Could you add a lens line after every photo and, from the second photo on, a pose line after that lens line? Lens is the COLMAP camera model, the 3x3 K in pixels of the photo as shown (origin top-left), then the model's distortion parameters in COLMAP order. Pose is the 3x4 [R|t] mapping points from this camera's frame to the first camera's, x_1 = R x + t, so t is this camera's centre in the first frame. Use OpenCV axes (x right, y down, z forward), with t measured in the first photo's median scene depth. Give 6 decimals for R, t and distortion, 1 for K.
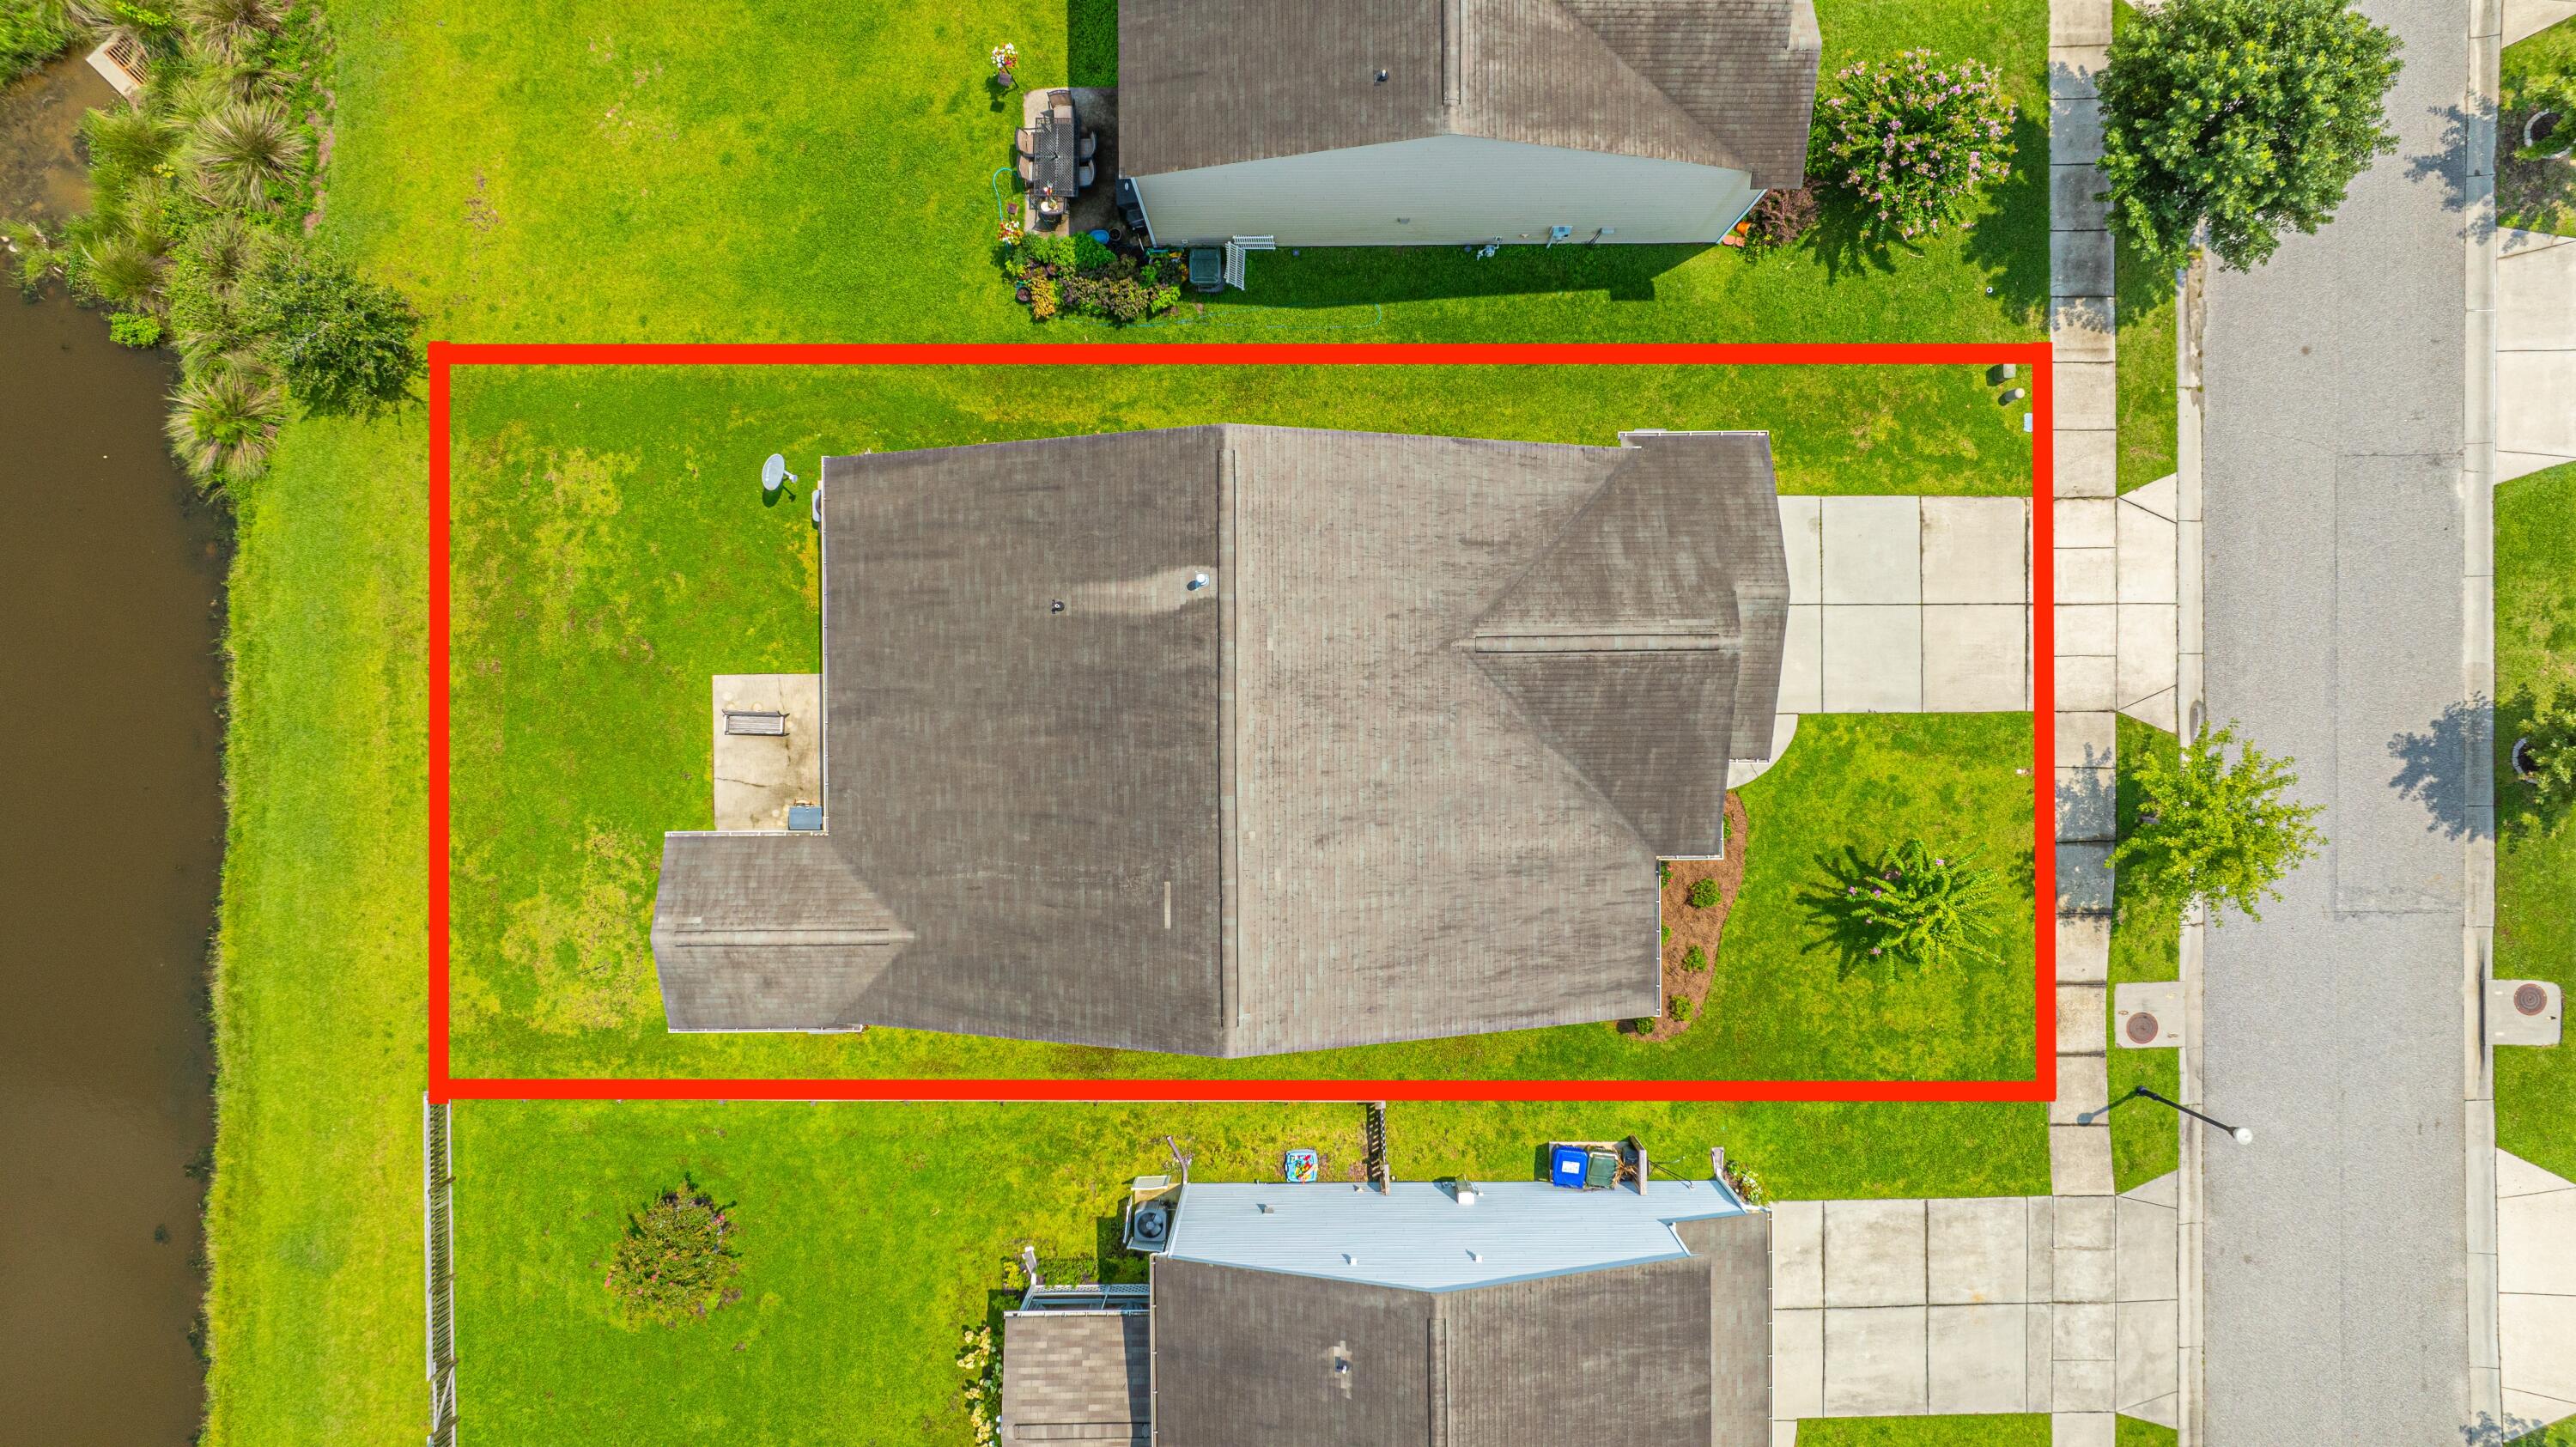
lens RADIAL K [[1809.6, 0, 1291.0], [0, 1809.6, 722.2], [0, 0, 1]] dist [-0.026567, 0.013702]
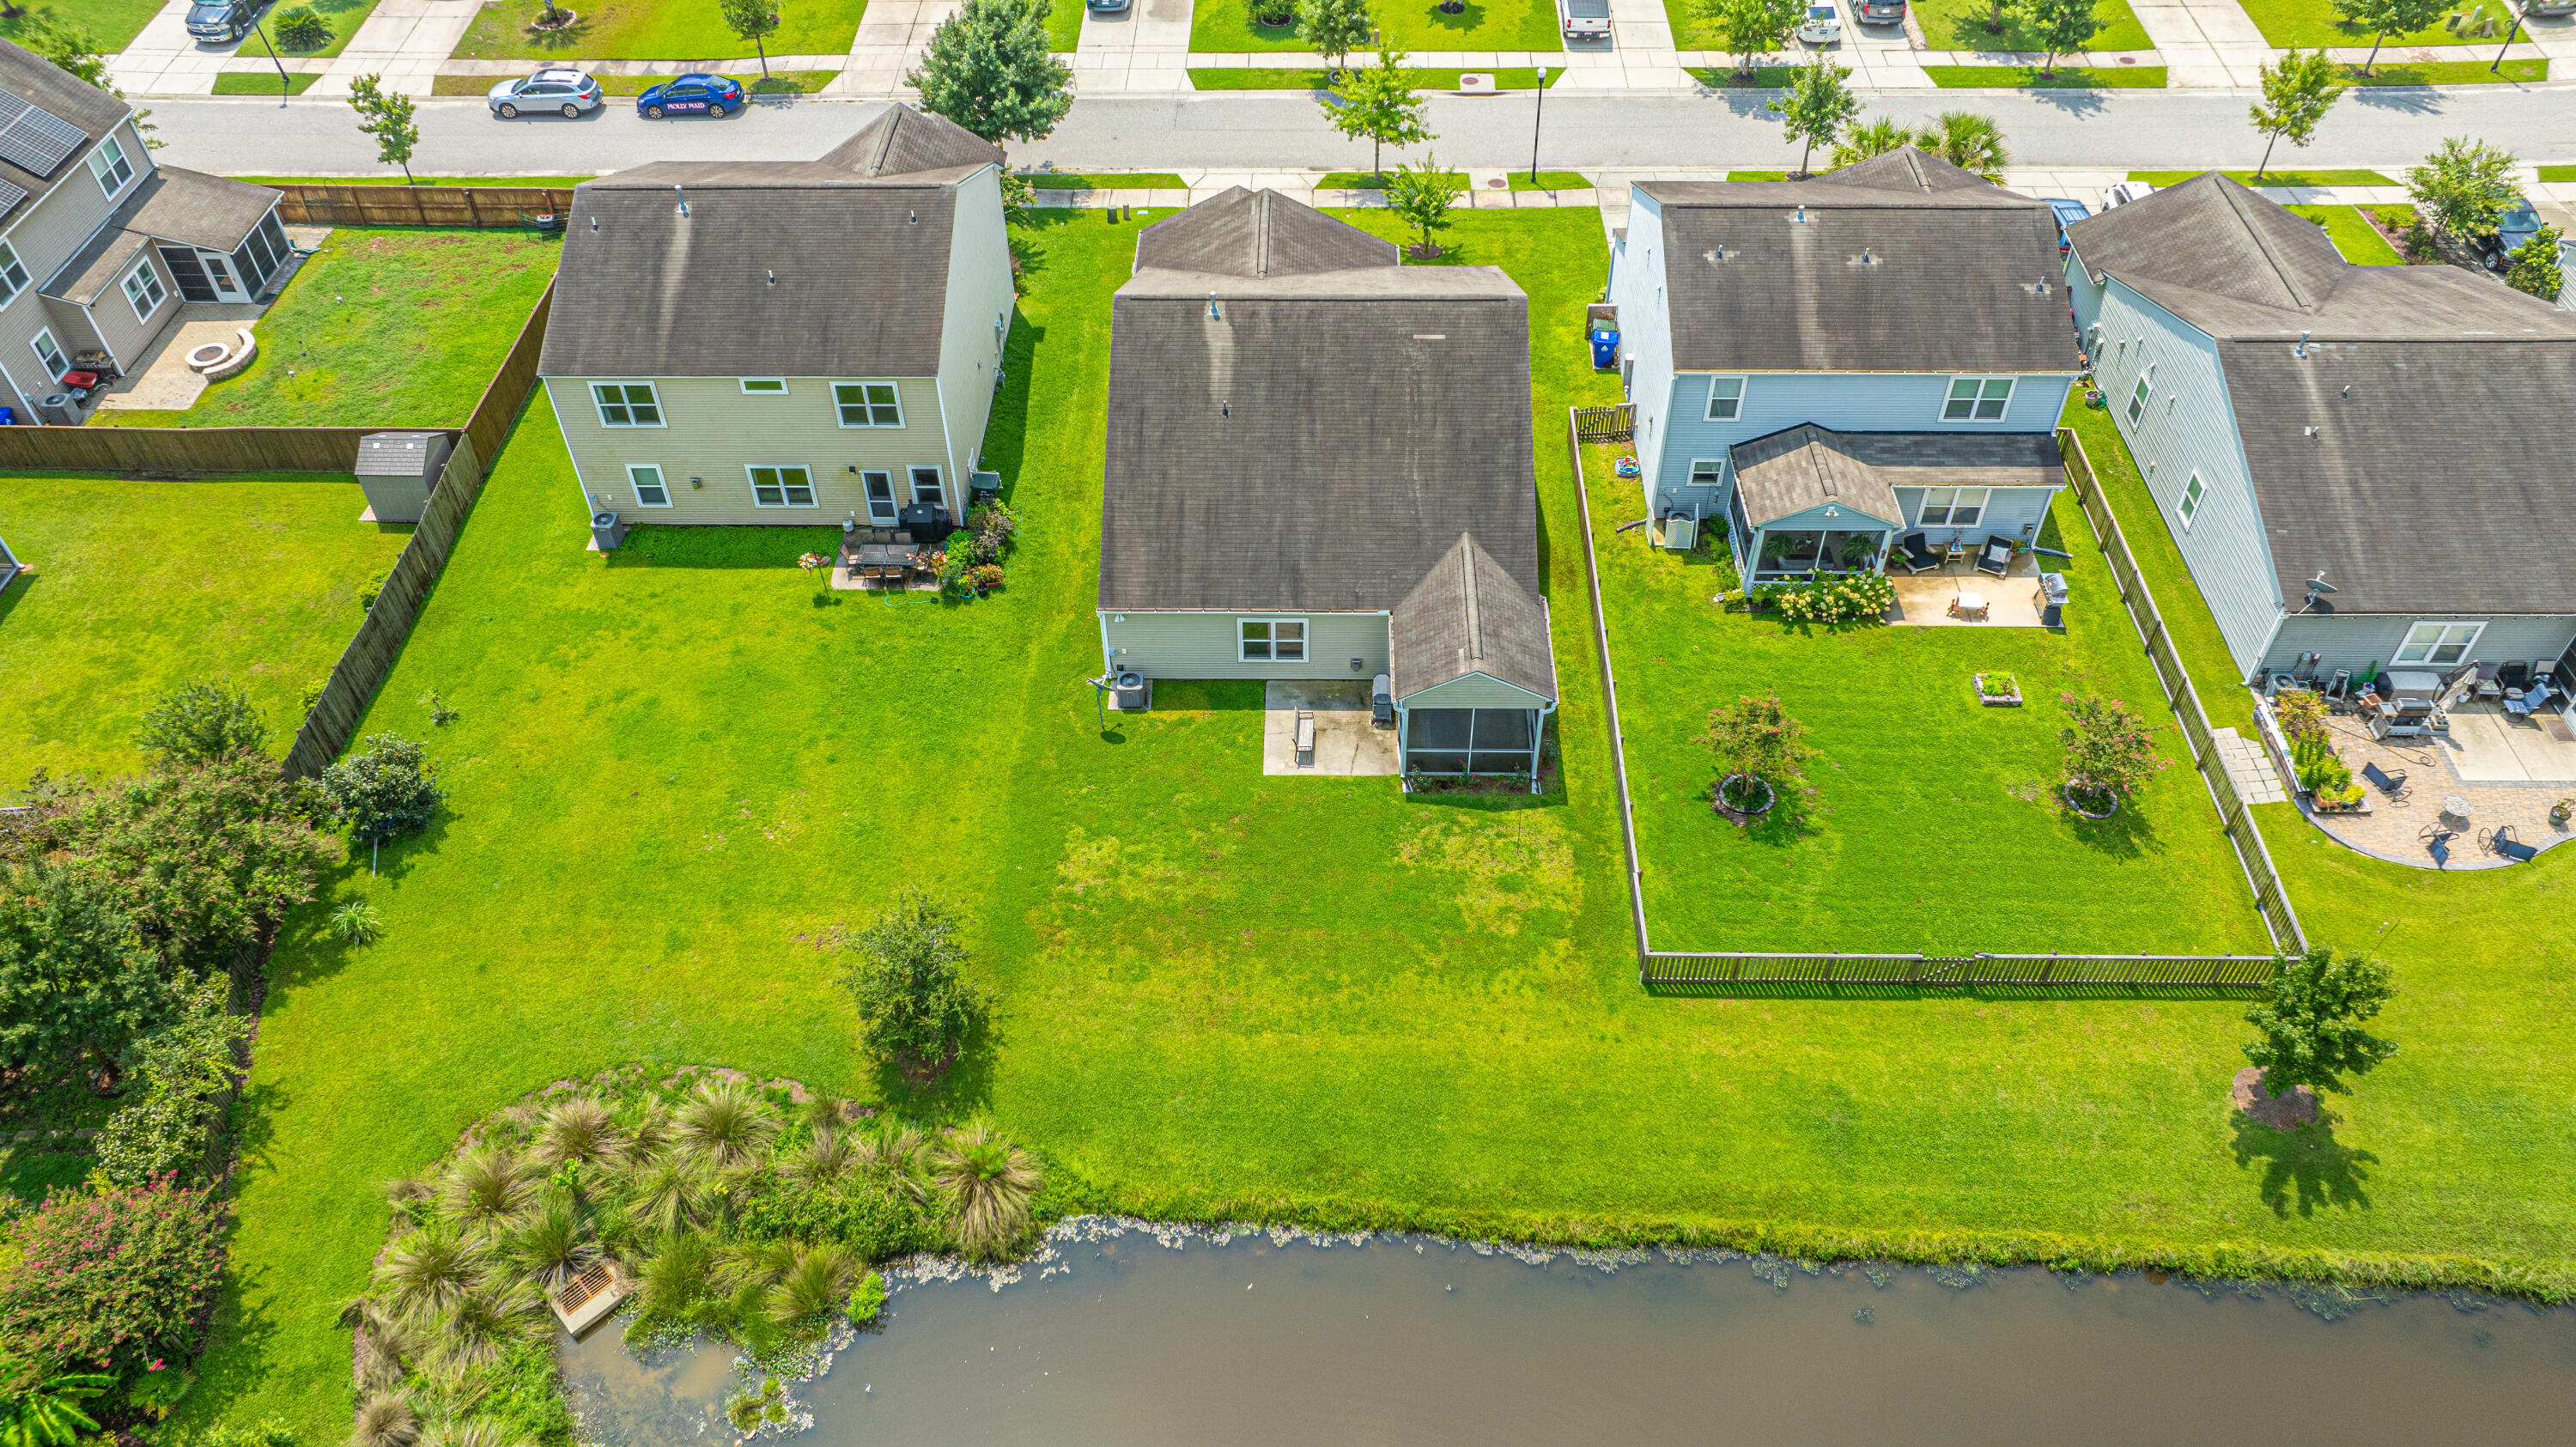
lens RADIAL K [[1809.6, 0, 1291.0], [0, 1809.6, 722.2], [0, 0, 1]] dist [-0.026567, 0.013702]
pose [[0.024929, -0.702897, 0.710854, -1.131486], [0.999410, 0.000719, -0.034338, 0.032423], [0.023625, 0.711291, 0.702501, 0.146932]]
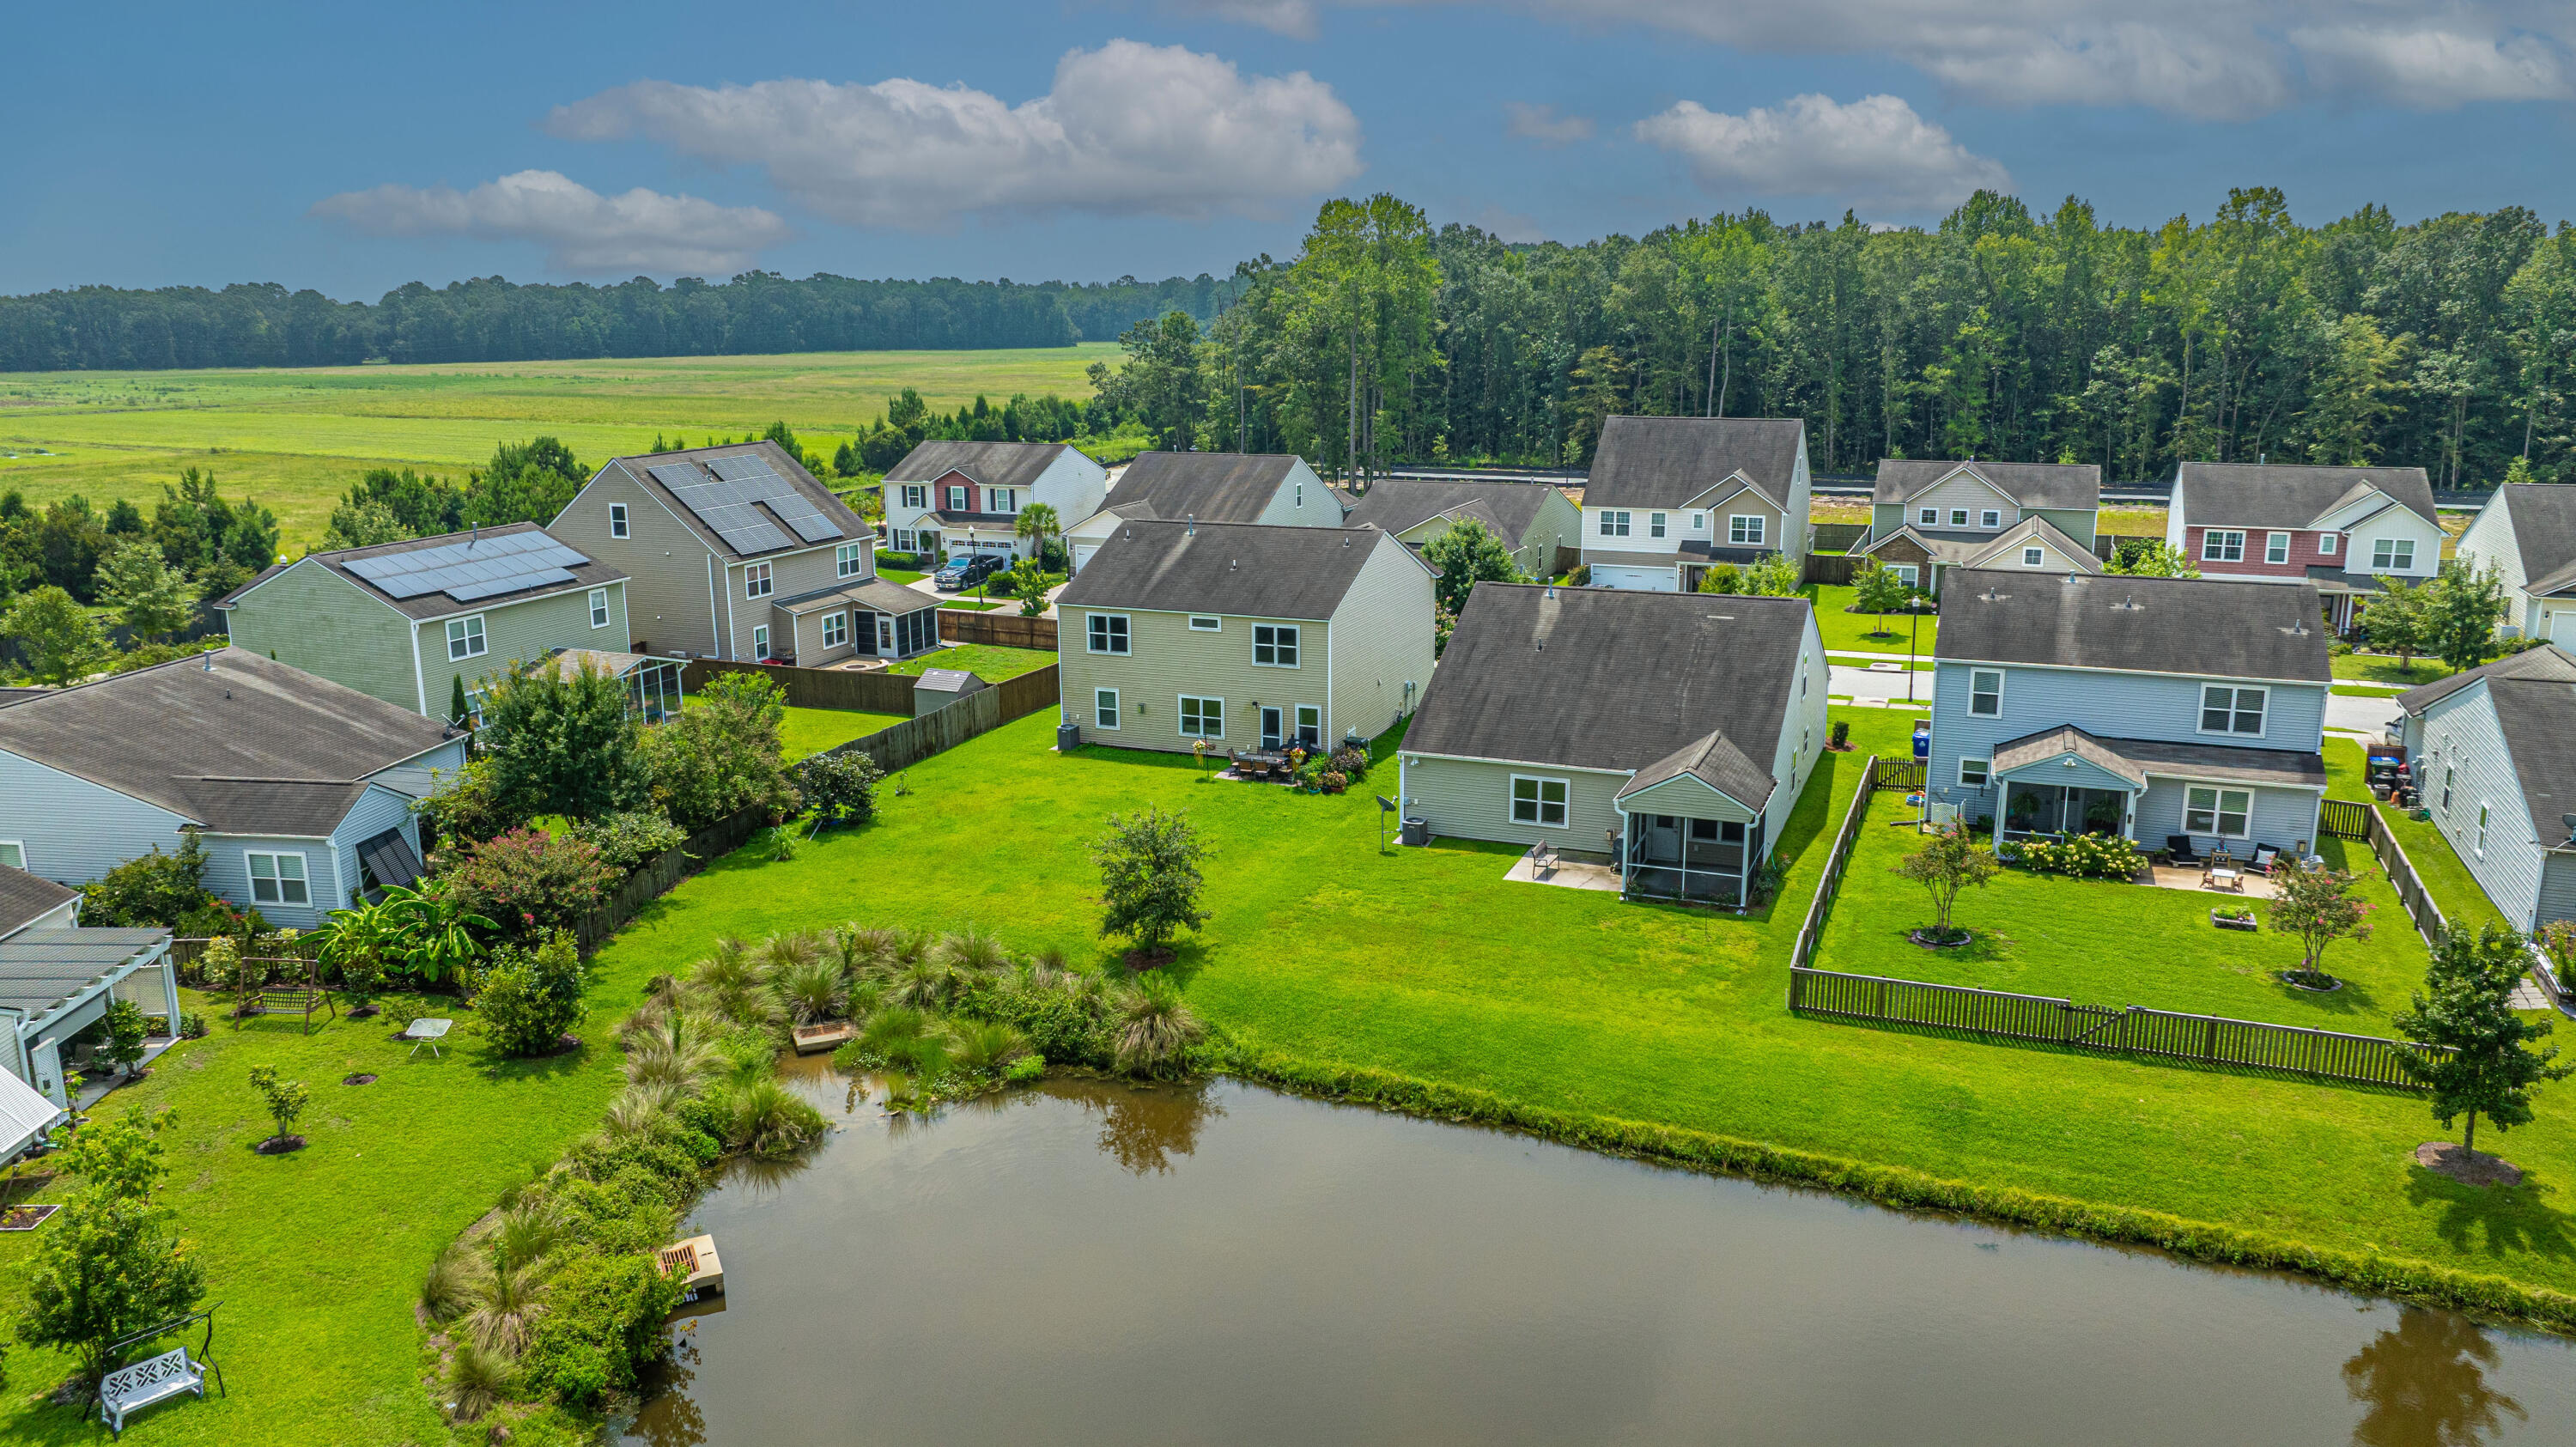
lens RADIAL K [[1806.2, 0, 1290.6], [0, 1806.2, 721.8], [0, 0, 1]] dist [-0.018668, -0.007142]
pose [[0.385555, -0.200407, 0.900658, -1.562281], [0.922527, 0.065645, -0.380310, 0.331154], [0.017093, 0.977511, 0.210191, 0.598923]]
